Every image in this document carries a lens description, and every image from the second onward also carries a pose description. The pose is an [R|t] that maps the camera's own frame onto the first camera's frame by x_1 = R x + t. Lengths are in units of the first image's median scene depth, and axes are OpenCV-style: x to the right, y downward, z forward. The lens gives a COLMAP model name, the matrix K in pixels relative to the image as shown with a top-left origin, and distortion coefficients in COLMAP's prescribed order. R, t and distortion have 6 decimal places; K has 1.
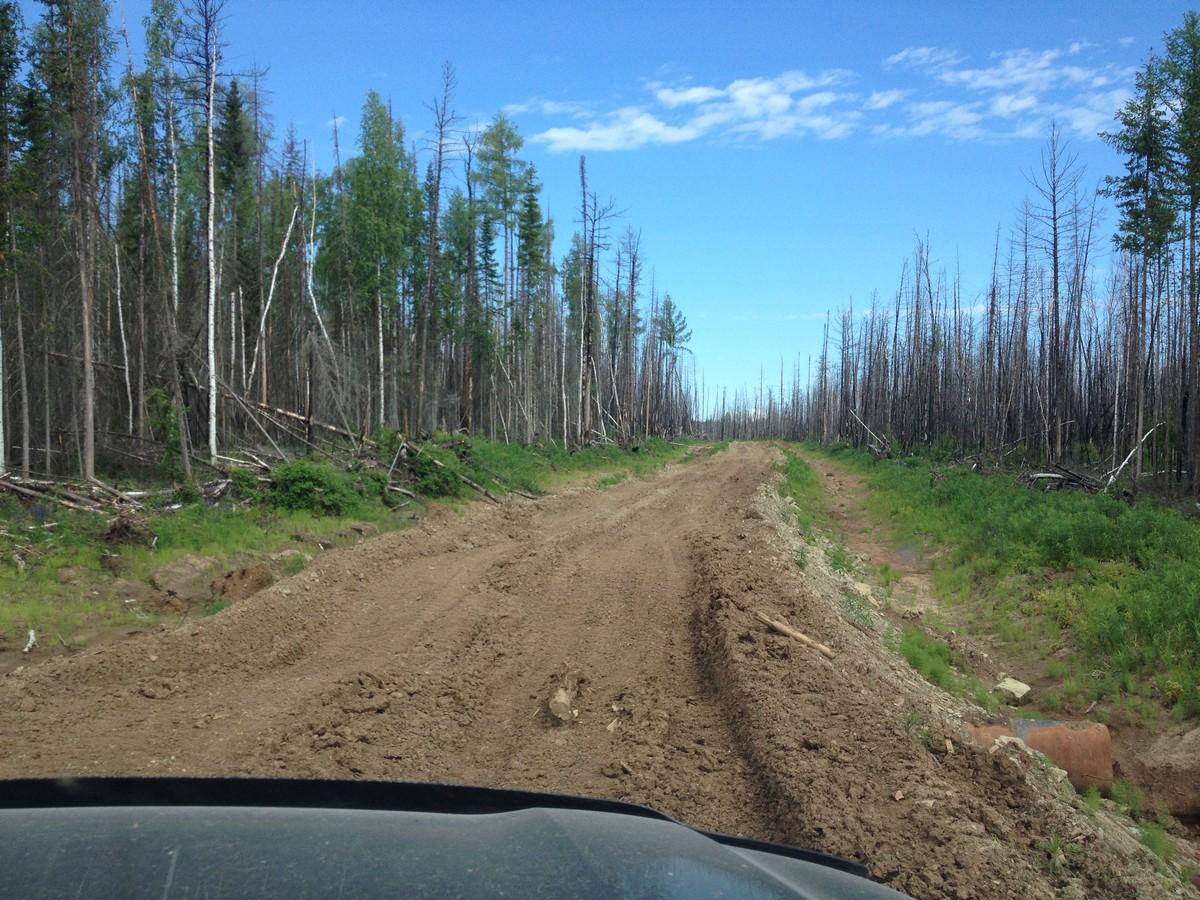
lens RADIAL K [[1218.1, 0, 585.3], [0, 1218.1, 453.0], [0, 0, 1]] dist [0.142212, -0.349160]
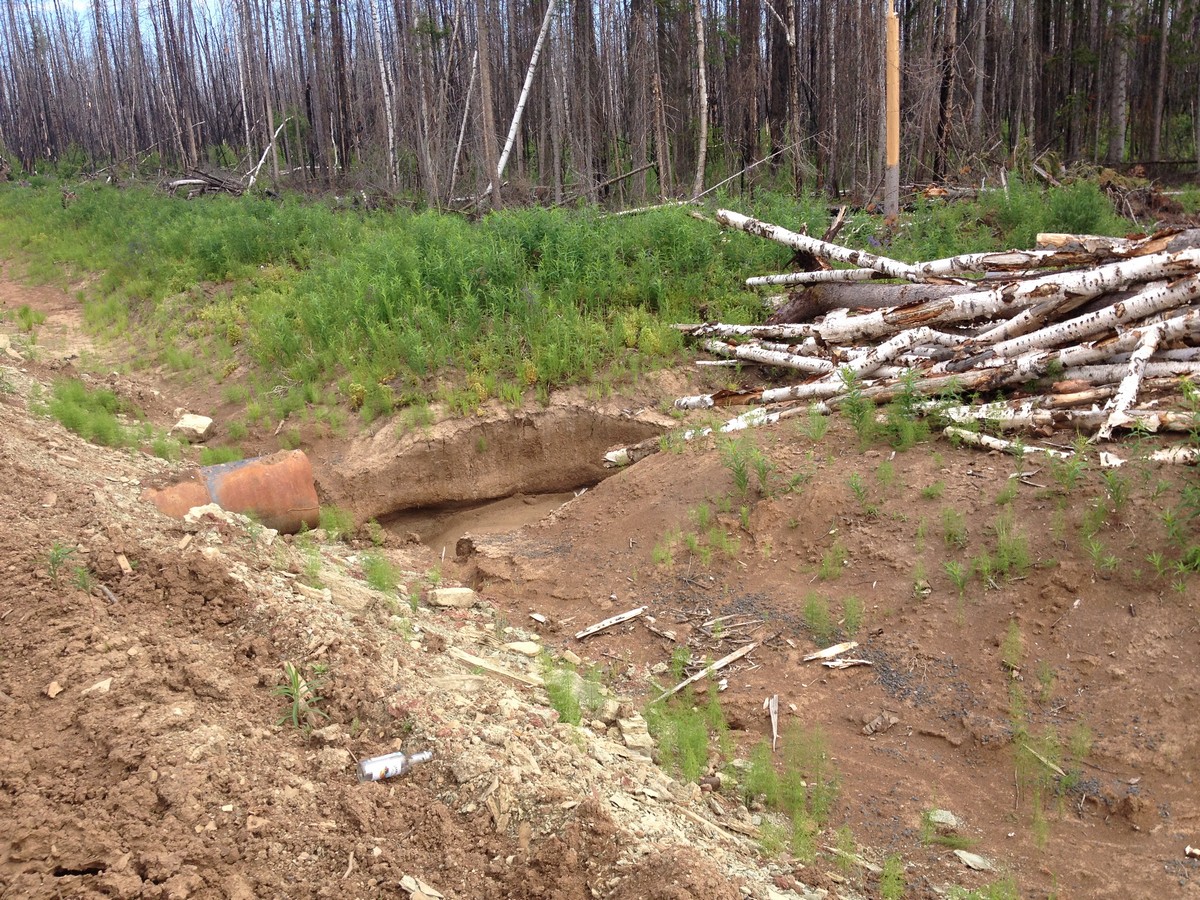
lens RADIAL K [[1218.1, 0, 585.3], [0, 1218.1, 453.0], [0, 0, 1]] dist [0.142212, -0.349160]
pose [[0.782667, -0.227101, 0.579532, 0.041468], [0.089852, 0.962534, 0.255841, 0.007330], [-0.615921, -0.148167, 0.773749, 0.116618]]
